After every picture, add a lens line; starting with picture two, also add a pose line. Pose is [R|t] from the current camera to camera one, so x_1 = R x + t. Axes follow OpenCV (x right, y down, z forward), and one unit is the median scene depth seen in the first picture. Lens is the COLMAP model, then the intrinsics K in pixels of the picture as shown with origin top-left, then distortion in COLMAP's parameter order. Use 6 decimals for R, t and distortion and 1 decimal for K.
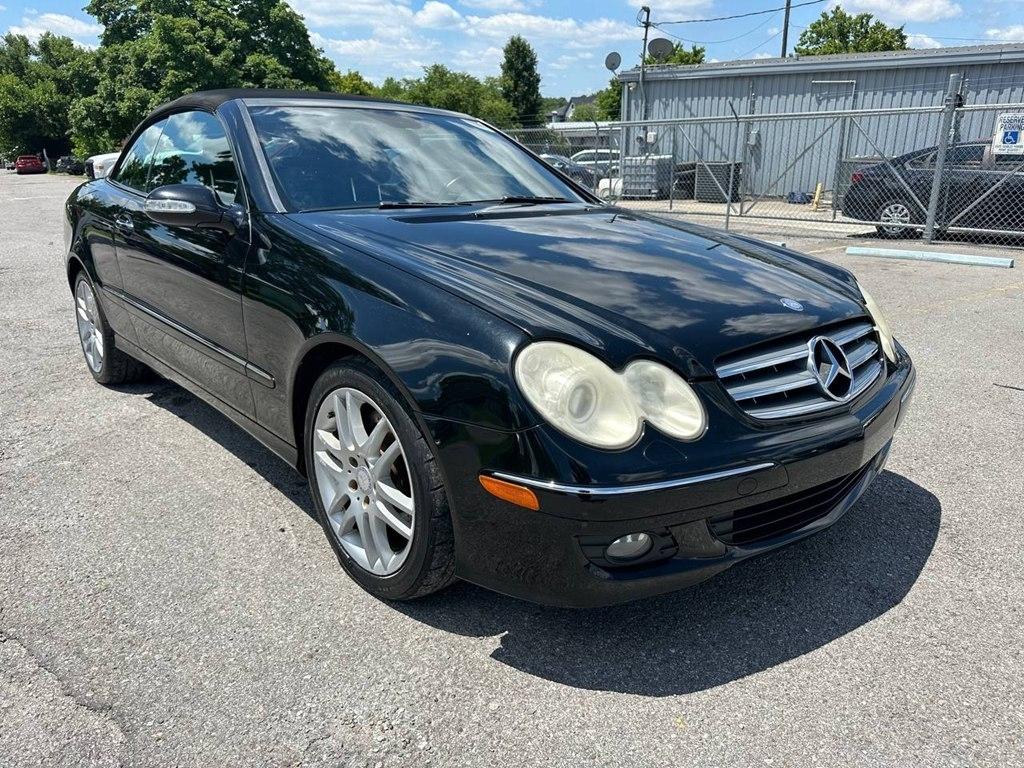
lens RADIAL K [[745.8, 0, 512.0], [0, 745.8, 384.0], [0, 0, 1]] dist [-0.003668, -0.002973]
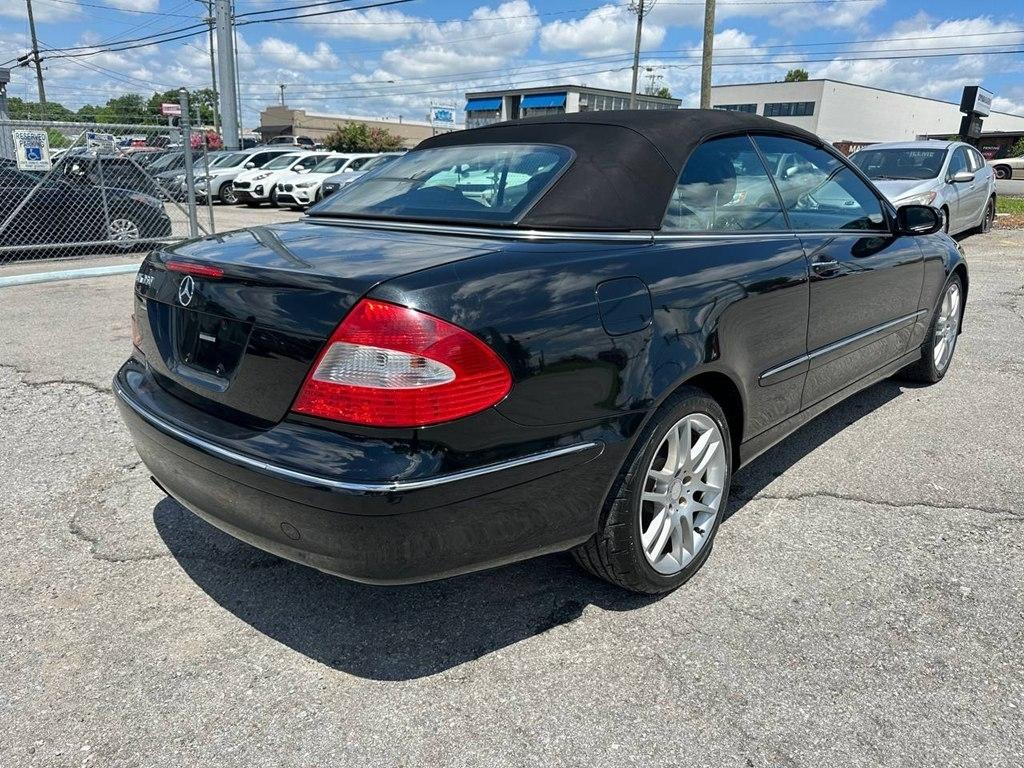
lens RADIAL K [[749.4, 0, 517.1], [0, 749.4, 379.3], [0, 0, 1]] dist [0.001230, -0.006723]
pose [[-0.104516, -0.265462, 0.958439, -0.260052], [0.284166, 0.915569, 0.284576, -0.084882], [-0.953062, 0.302098, -0.020256, 0.267899]]
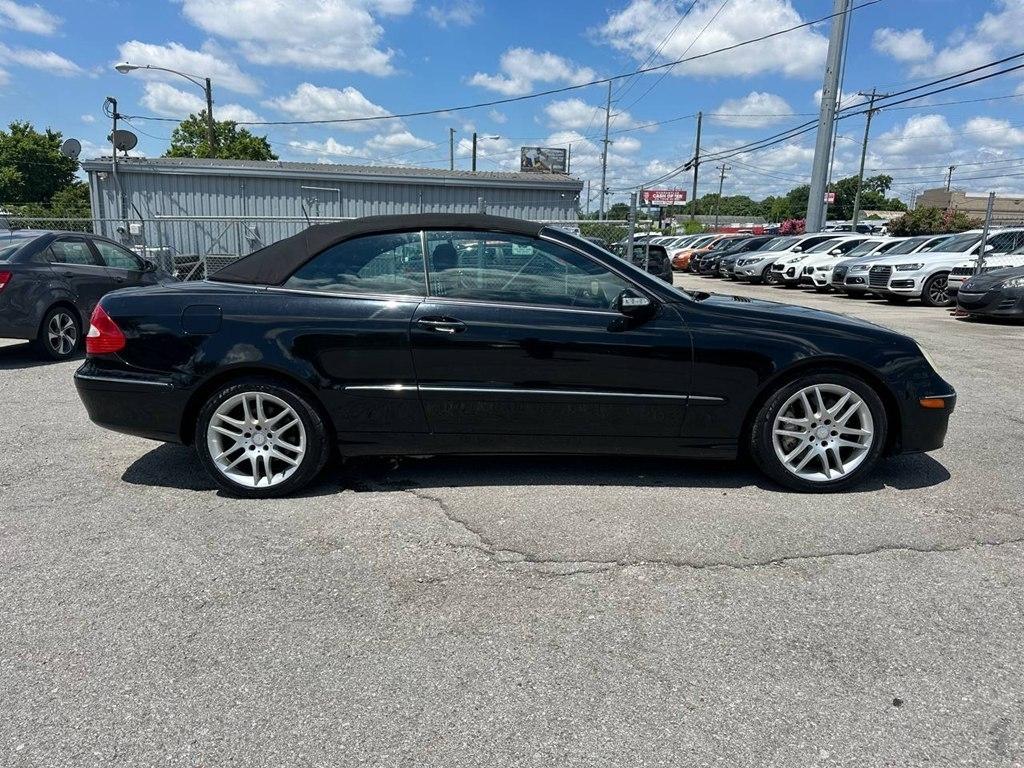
lens RADIAL K [[749.4, 0, 517.1], [0, 749.4, 379.3], [0, 0, 1]] dist [0.001230, -0.006723]
pose [[0.670299, -0.118993, 0.732489, -0.251051], [0.205080, 0.978323, -0.028739, -0.013533], [-0.713191, 0.169483, 0.680172, 0.024727]]
